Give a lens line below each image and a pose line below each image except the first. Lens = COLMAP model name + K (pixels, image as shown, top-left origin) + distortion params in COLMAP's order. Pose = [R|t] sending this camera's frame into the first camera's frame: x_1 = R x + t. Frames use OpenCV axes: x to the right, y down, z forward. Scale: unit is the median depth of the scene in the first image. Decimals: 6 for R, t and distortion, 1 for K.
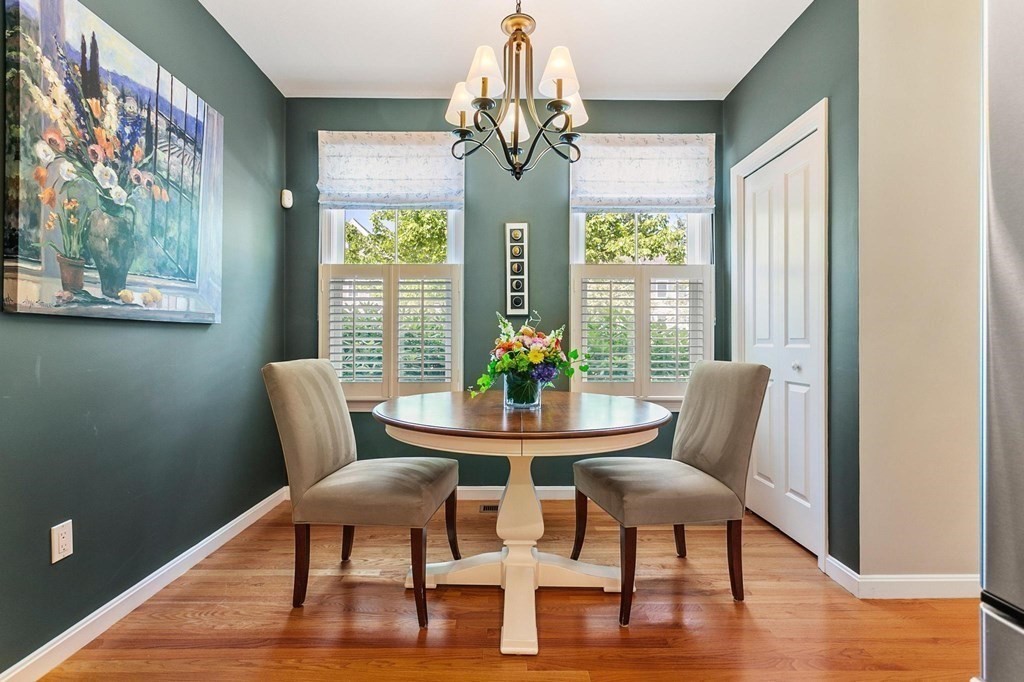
lens RADIAL K [[490.6, 0, 509.9], [0, 490.6, 343.8], [0, 0, 1]] dist [-0.016016, 0.010321]
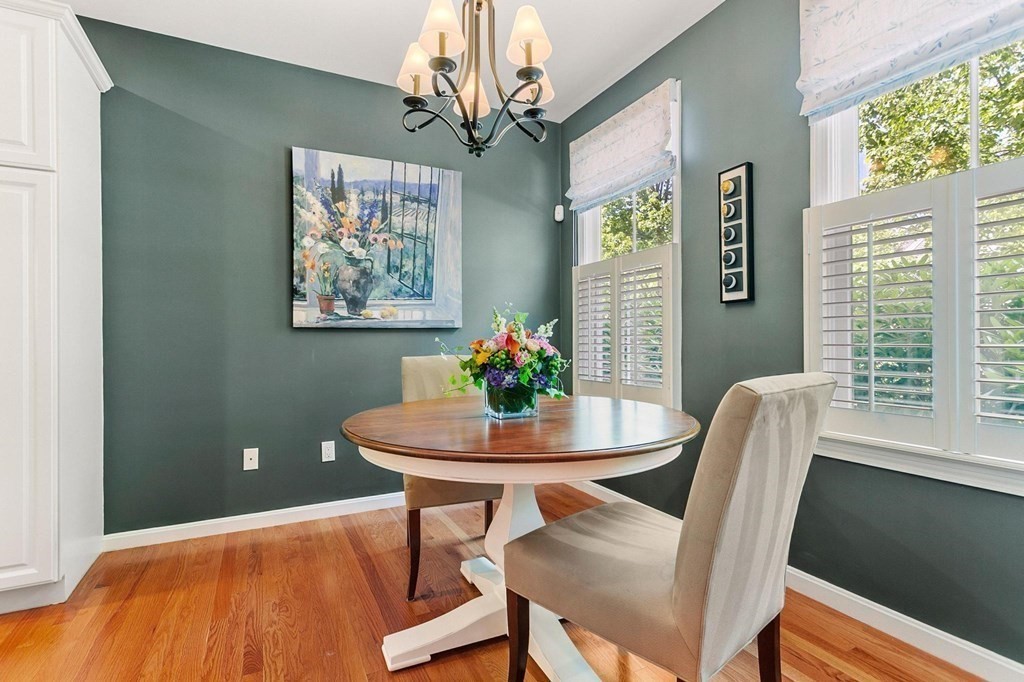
lens RADIAL K [[496.1, 0, 512.0], [0, 496.1, 341.0], [0, 0, 1]] dist [-0.000034, -0.000185]
pose [[0.435608, -0.007494, -0.900105, 0.895949], [0.003663, 0.999972, -0.006553, 0.006397], [0.900129, -0.000443, 0.435623, 0.696044]]
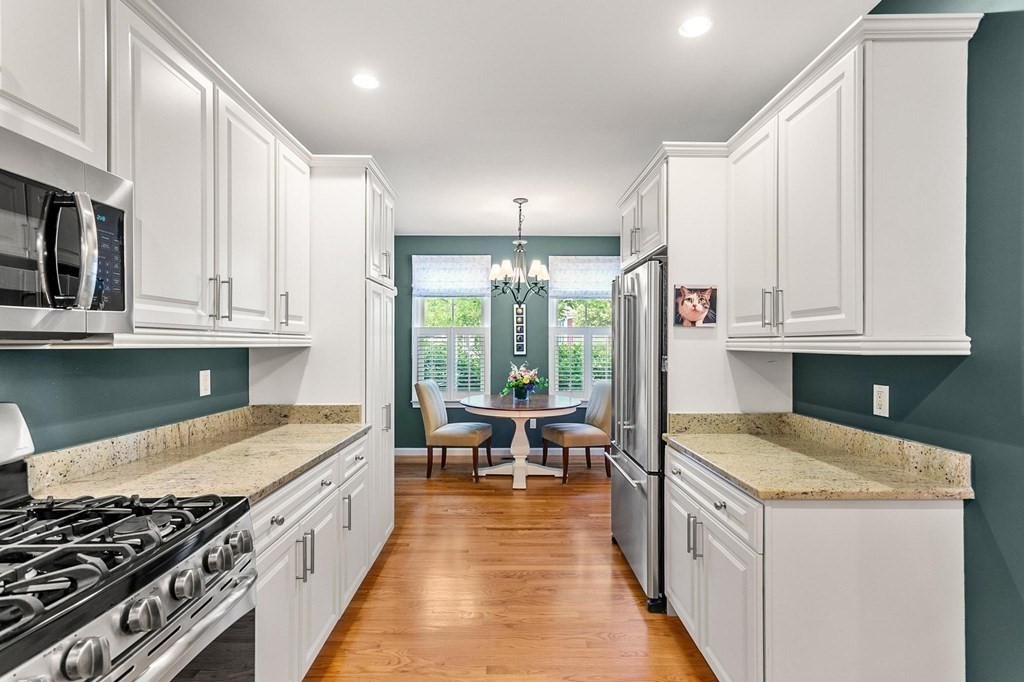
lens RADIAL K [[490.6, 0, 509.9], [0, 490.6, 343.8], [0, 0, 1]] dist [-0.016016, 0.010321]
pose [[0.999897, -0.001544, -0.014251, 0.006327], [0.001245, 0.999779, -0.020964, -0.104835], [0.014280, 0.020944, 0.999679, -1.445768]]
